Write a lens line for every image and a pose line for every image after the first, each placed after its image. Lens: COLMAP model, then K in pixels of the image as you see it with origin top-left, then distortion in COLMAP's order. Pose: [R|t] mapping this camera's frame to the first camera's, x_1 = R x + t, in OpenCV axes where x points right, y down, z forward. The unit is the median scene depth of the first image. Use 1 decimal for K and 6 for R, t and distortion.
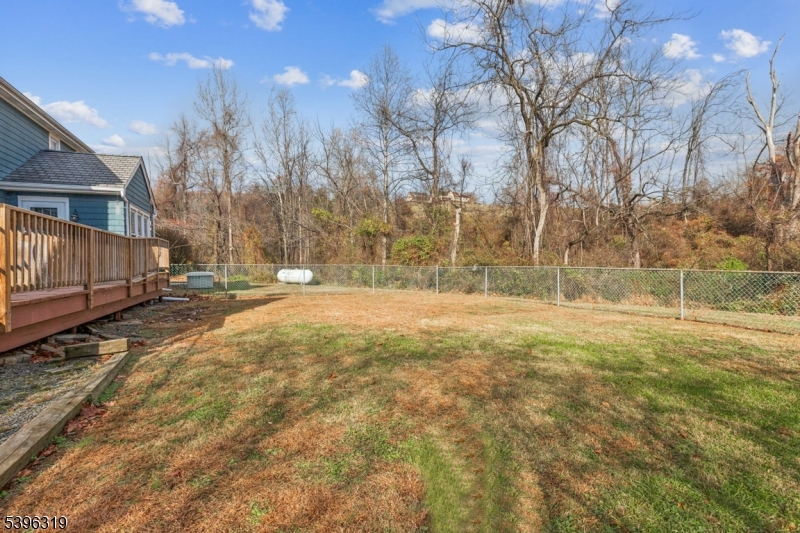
lens RADIAL K [[371.5, 0, 402.0], [0, 371.5, 263.8], [0, 0, 1]] dist [-0.002473, -0.000453]
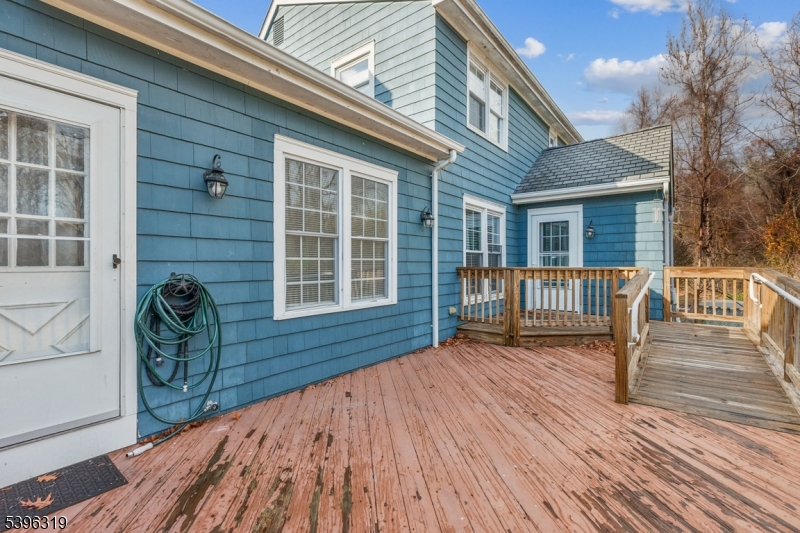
lens RADIAL K [[371.5, 0, 398.0], [0, 371.5, 263.5], [0, 0, 1]] dist [-0.002473, -0.000453]
pose [[0.481186, 0.018732, -0.876418, -0.434462], [0.000659, 0.999764, 0.021730, -0.079941], [0.876618, -0.011034, 0.481060, 0.345843]]
